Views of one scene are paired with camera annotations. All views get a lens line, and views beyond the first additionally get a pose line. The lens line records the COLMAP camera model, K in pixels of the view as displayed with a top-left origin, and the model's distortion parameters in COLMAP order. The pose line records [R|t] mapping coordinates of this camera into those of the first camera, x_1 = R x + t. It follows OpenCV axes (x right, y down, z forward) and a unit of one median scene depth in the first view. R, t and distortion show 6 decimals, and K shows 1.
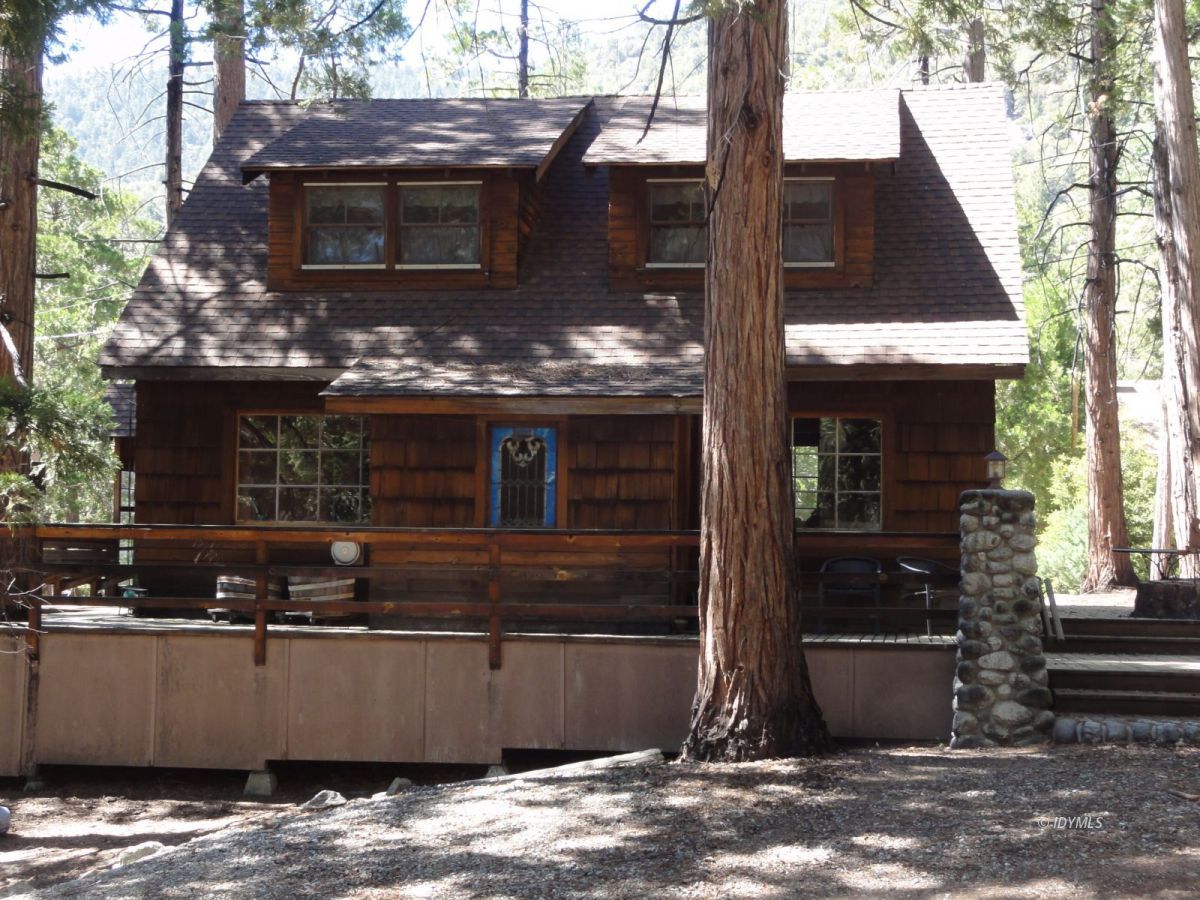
lens RADIAL K [[1031.2, 0, 599.6], [0, 1031.2, 441.0], [0, 0, 1]] dist [0.002007, -0.002880]
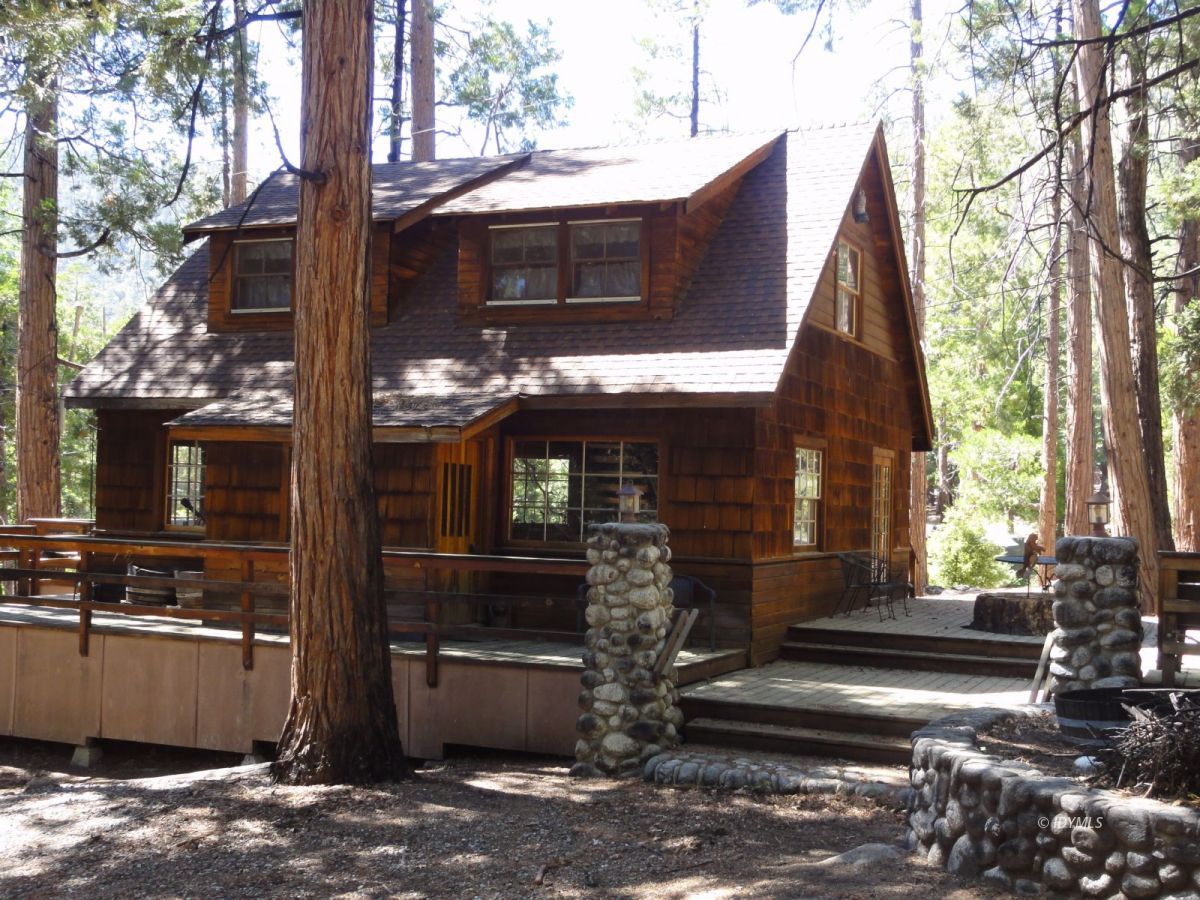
lens RADIAL K [[852.8, 0, 604.3], [0, 852.8, 447.5], [0, 0, 1]] dist [0.001822, 0.002281]
pose [[0.986824, -0.000723, -0.161798, 0.411137], [0.002841, 0.999913, 0.012861, -0.032399], [0.161774, -0.013152, 0.986740, 0.132577]]
